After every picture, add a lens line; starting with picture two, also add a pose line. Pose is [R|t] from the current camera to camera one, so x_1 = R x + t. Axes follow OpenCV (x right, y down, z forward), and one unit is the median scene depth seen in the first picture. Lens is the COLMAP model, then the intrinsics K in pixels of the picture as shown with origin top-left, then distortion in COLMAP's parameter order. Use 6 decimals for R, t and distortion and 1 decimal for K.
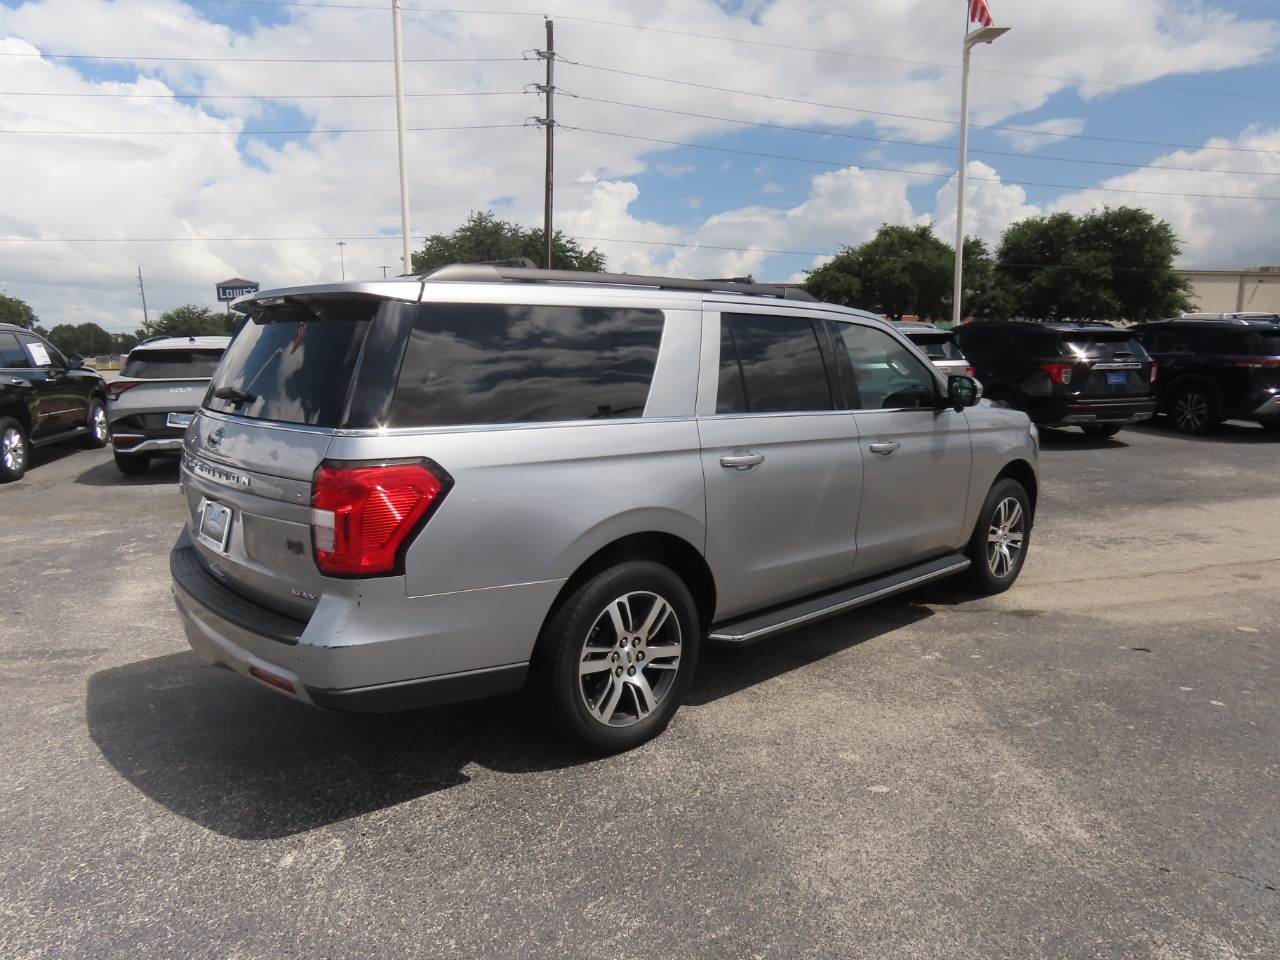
lens RADIAL K [[814.1, 0, 642.9], [0, 814.1, 483.8], [0, 0, 1]] dist [-0.003530, -0.000648]
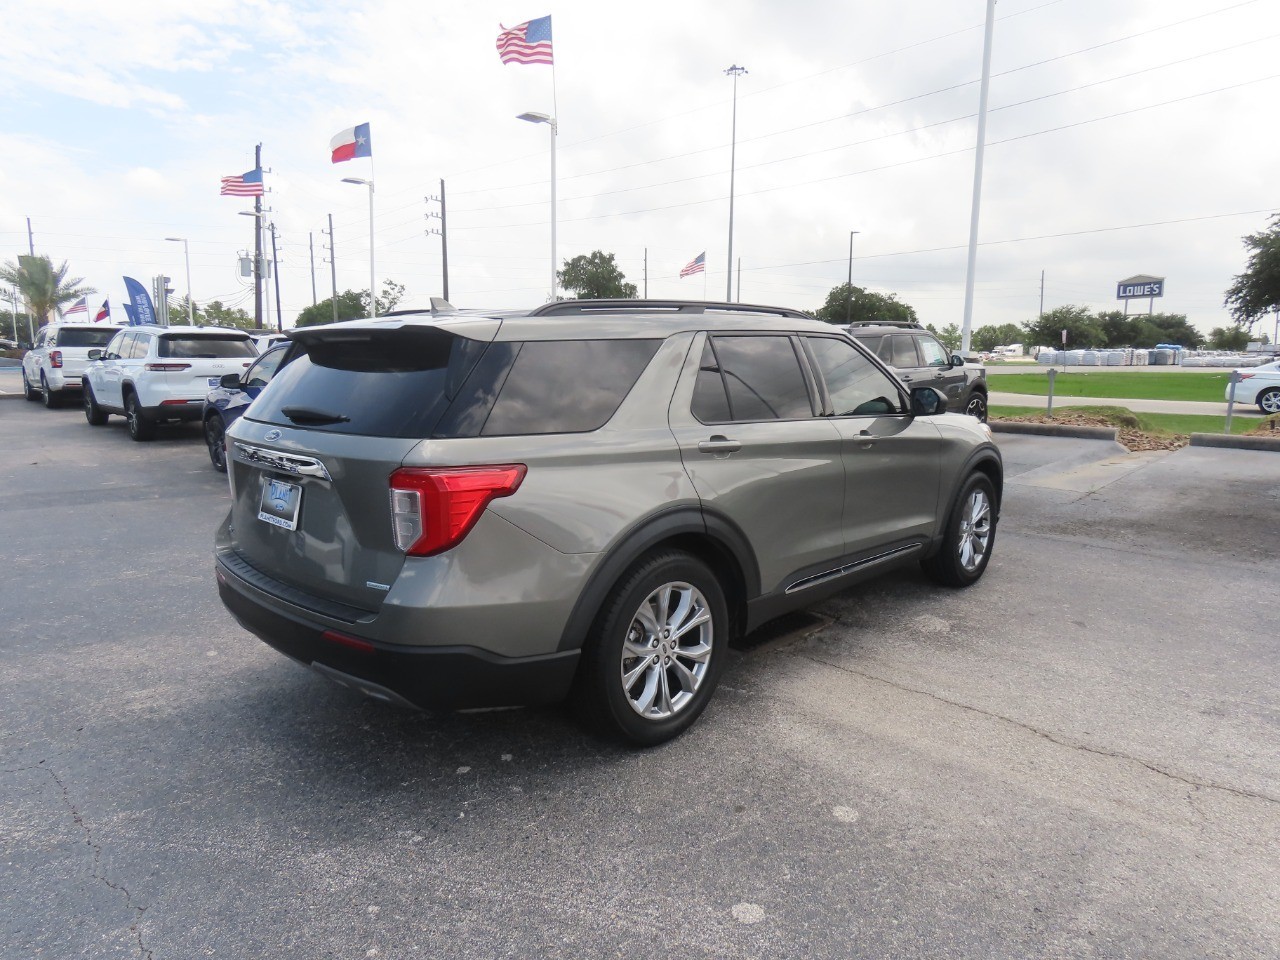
lens RADIAL K [[814.1, 0, 642.9], [0, 814.1, 483.8], [0, 0, 1]] dist [-0.003530, -0.000648]
pose [[0.514944, 0.148769, -0.844216, 1.279524], [-0.148531, 0.985414, 0.083052, -0.096241], [0.844258, 0.082625, 0.529530, 0.613087]]
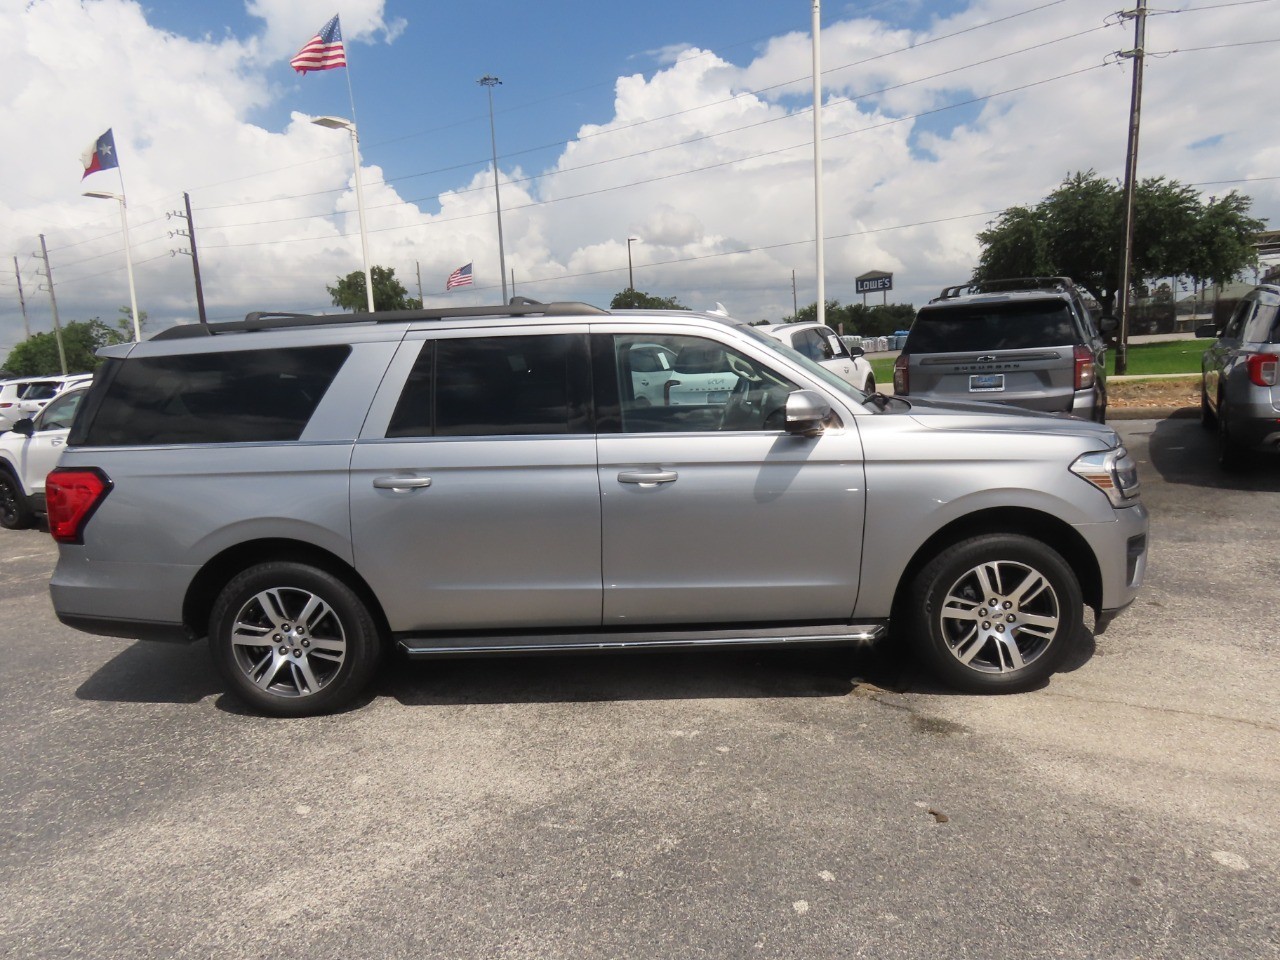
lens RADIAL K [[814.7, 0, 640.0], [0, 814.7, 480.0], [0, 0, 1]] dist [-0.007713, 0.002605]
pose [[0.725810, 0.070984, -0.684223, 0.913196], [-0.059814, 0.997407, 0.040026, -0.079838], [0.685290, 0.011874, 0.728173, 0.379535]]
